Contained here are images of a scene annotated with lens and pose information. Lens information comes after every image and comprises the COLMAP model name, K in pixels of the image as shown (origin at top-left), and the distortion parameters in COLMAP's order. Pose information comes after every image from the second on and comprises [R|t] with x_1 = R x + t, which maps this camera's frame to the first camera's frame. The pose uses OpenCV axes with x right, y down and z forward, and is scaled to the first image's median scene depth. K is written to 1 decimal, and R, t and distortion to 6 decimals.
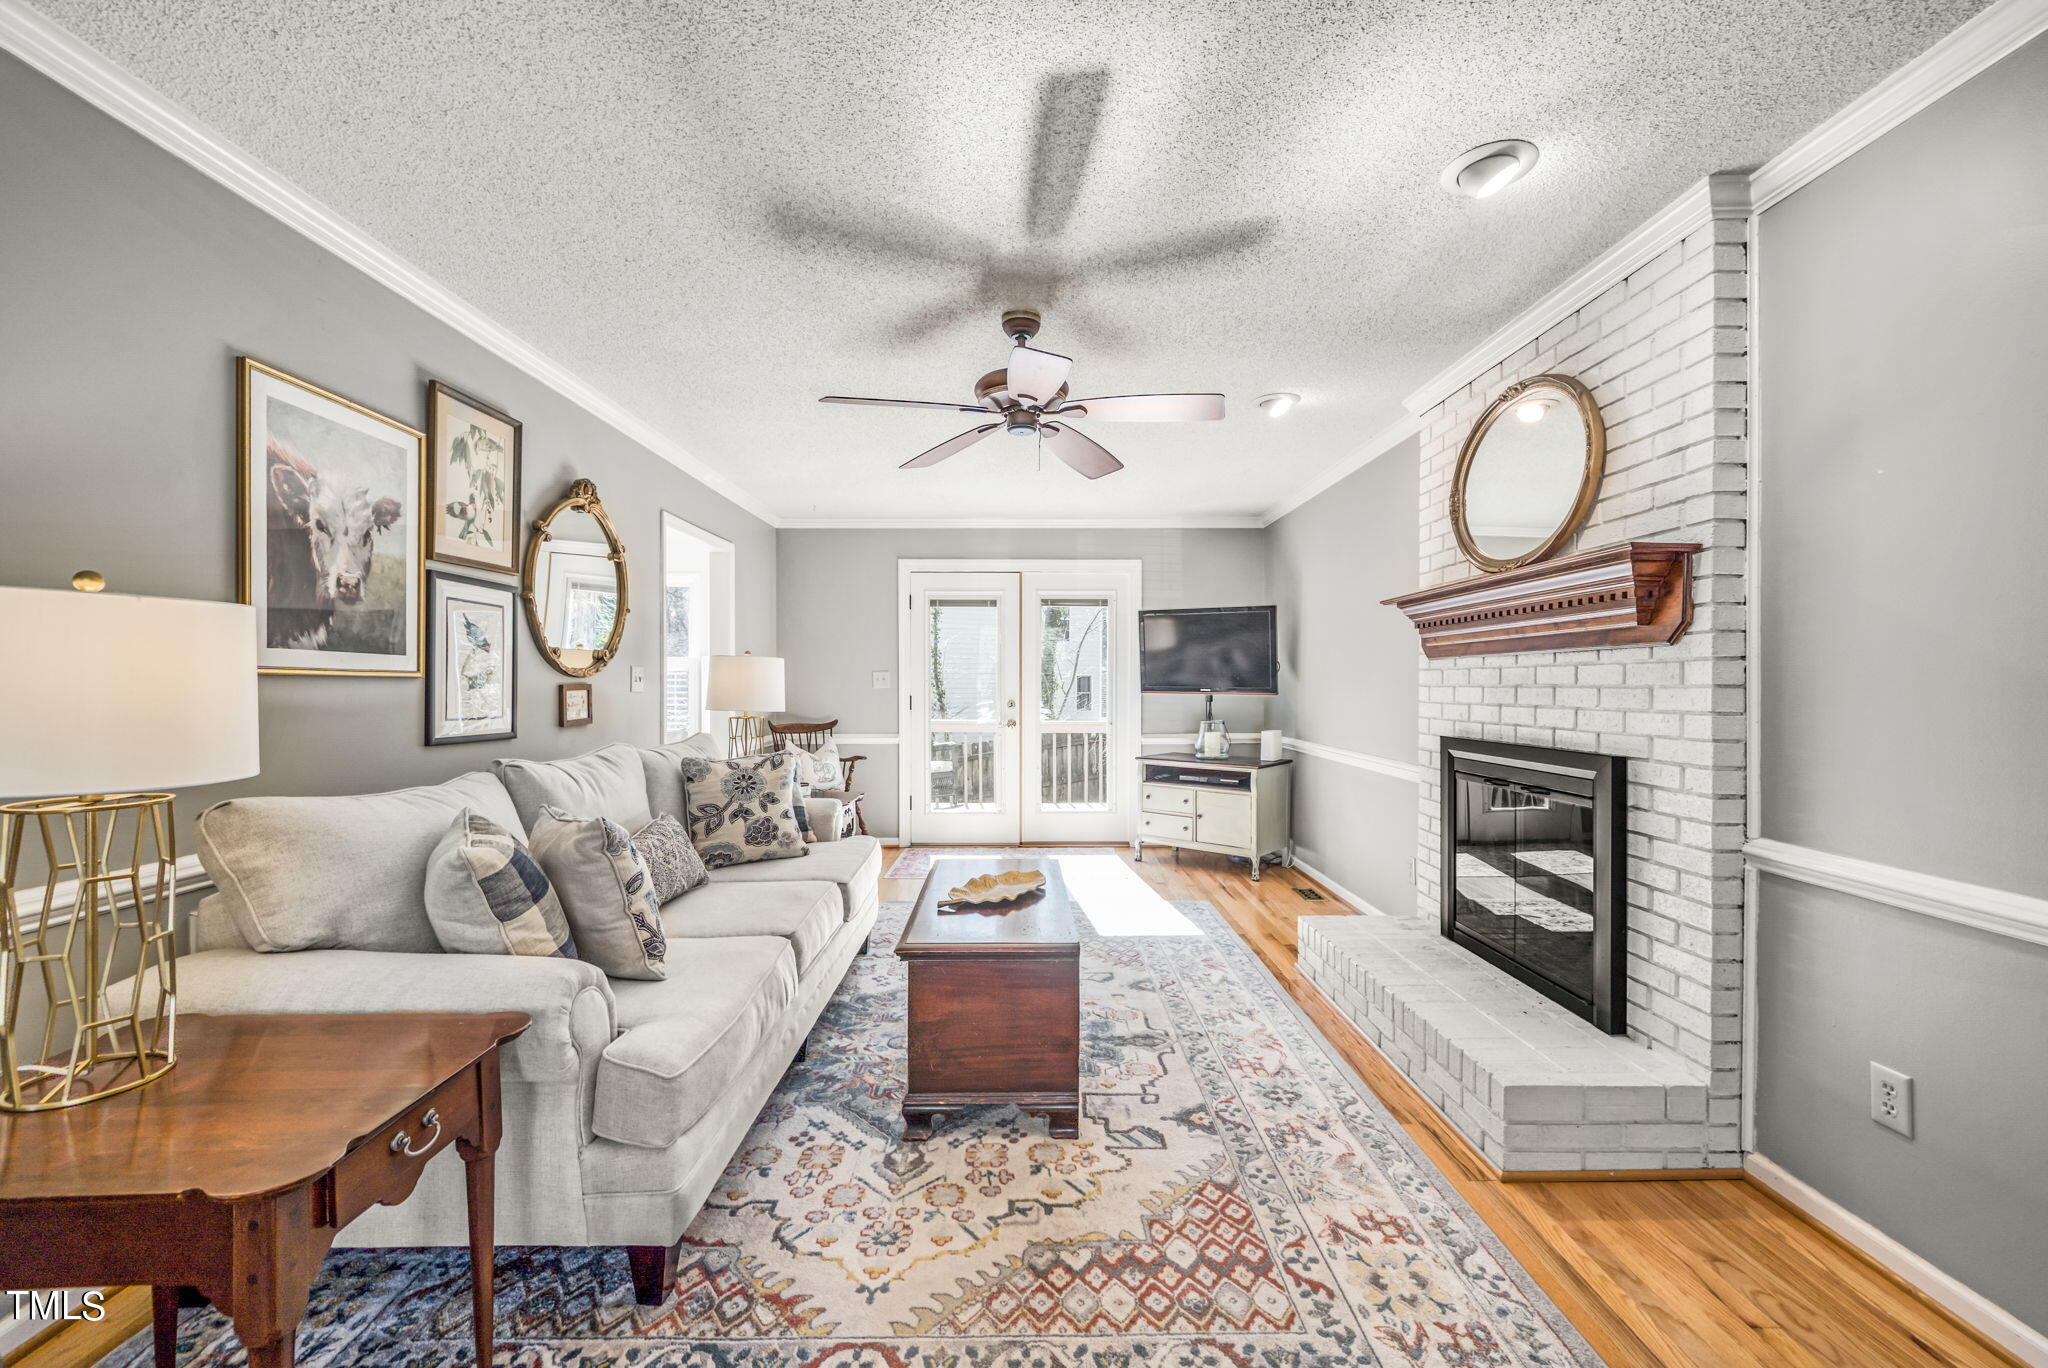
lens RADIAL K [[832.7, 0, 1024.0], [0, 832.7, 684.0], [0, 0, 1]] dist [-0.008947, -0.000008]
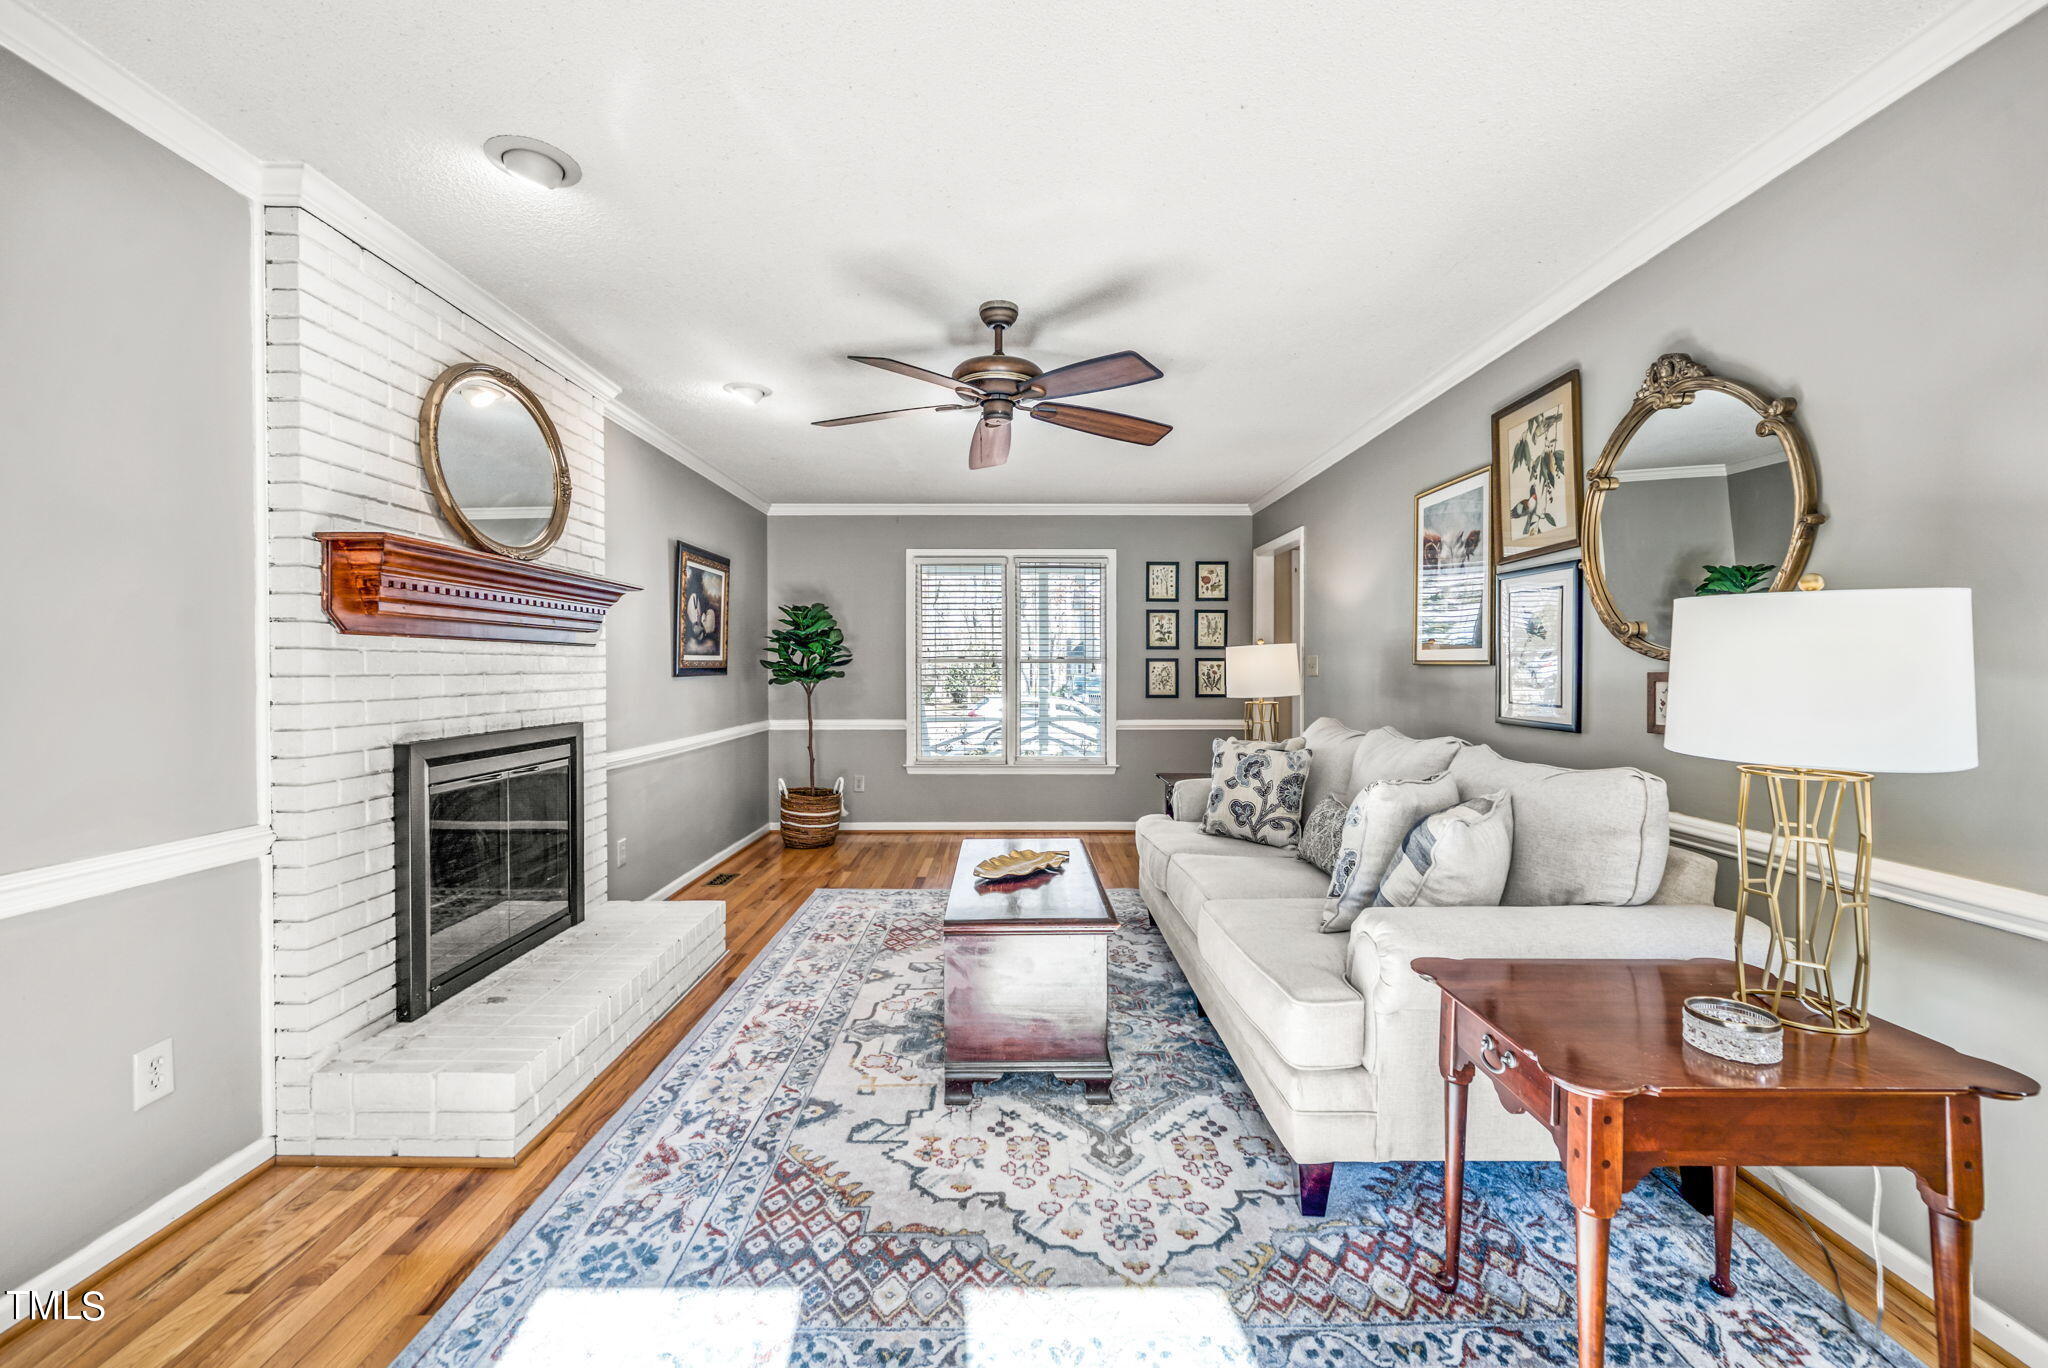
lens RADIAL K [[832.7, 0, 1024.0], [0, 832.7, 684.0], [0, 0, 1]] dist [-0.008947, -0.000008]
pose [[-0.999959, 0.001531, -0.008975, -0.026542], [0.001332, 0.999753, 0.022191, -0.007553], [0.009006, 0.022178, -0.999713, 2.112777]]
